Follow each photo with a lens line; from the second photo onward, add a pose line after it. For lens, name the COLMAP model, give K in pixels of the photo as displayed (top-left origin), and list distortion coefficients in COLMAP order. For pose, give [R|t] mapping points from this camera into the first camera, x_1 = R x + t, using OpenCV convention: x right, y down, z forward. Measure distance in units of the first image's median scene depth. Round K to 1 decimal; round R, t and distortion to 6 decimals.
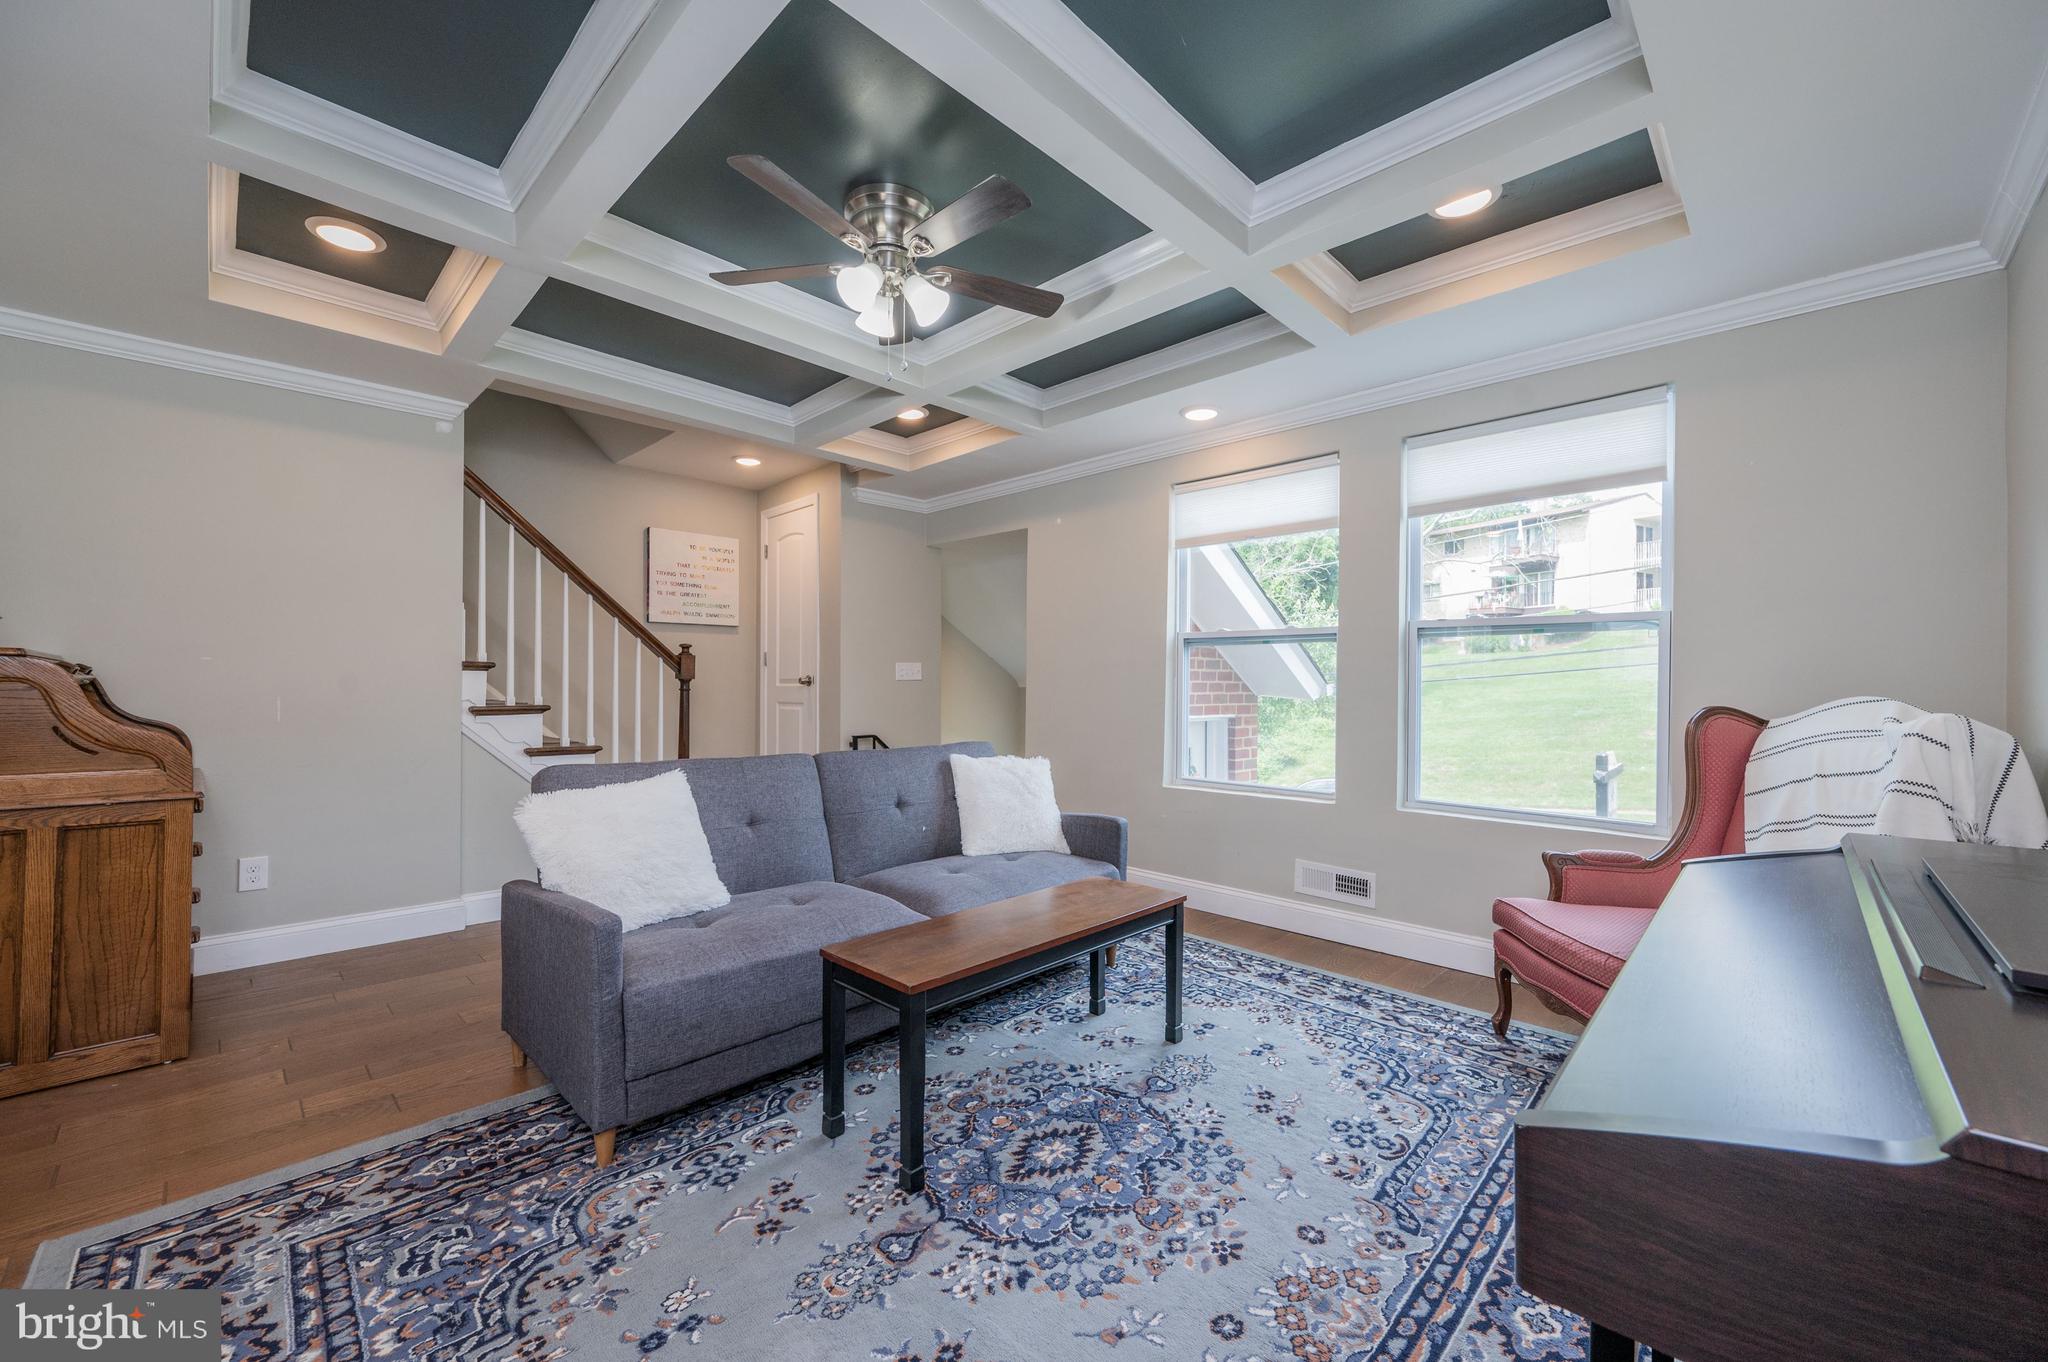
lens RADIAL K [[809.5, 0, 1025.2], [0, 809.5, 674.4], [0, 0, 1]] dist [-0.001724, 0.000326]
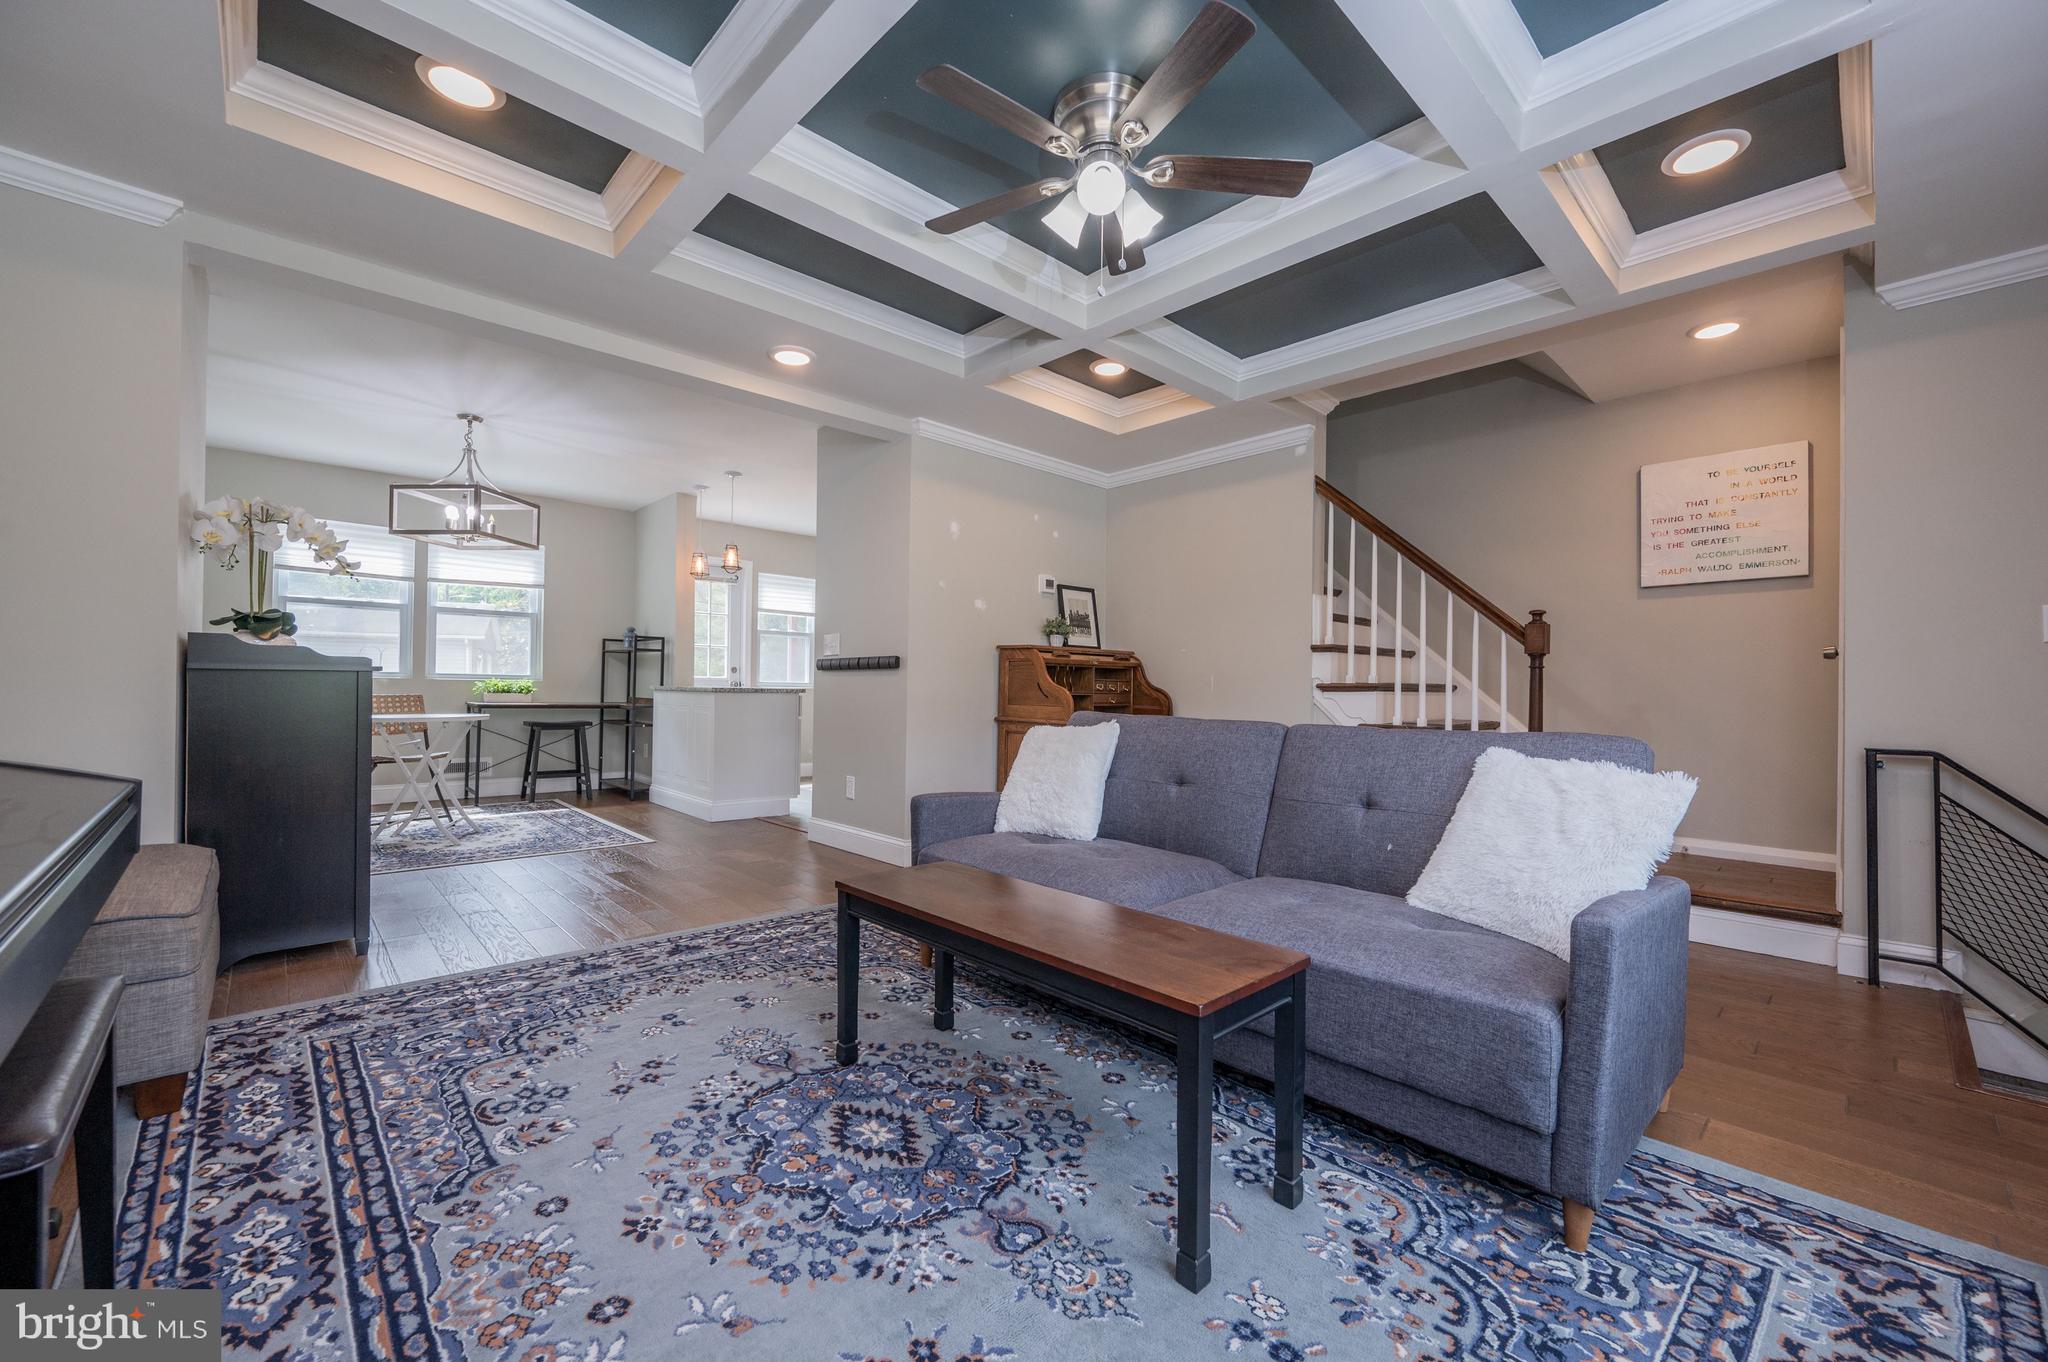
lens RADIAL K [[809.5, 0, 1032.4], [0, 809.5, 692.0], [0, 0, 1]] dist [-0.001724, 0.000326]
pose [[-0.040291, -0.001577, -0.999187, 0.858802], [0.001136, 0.999998, -0.001624, 0.093234], [0.999187, -0.001201, -0.040289, 1.120721]]
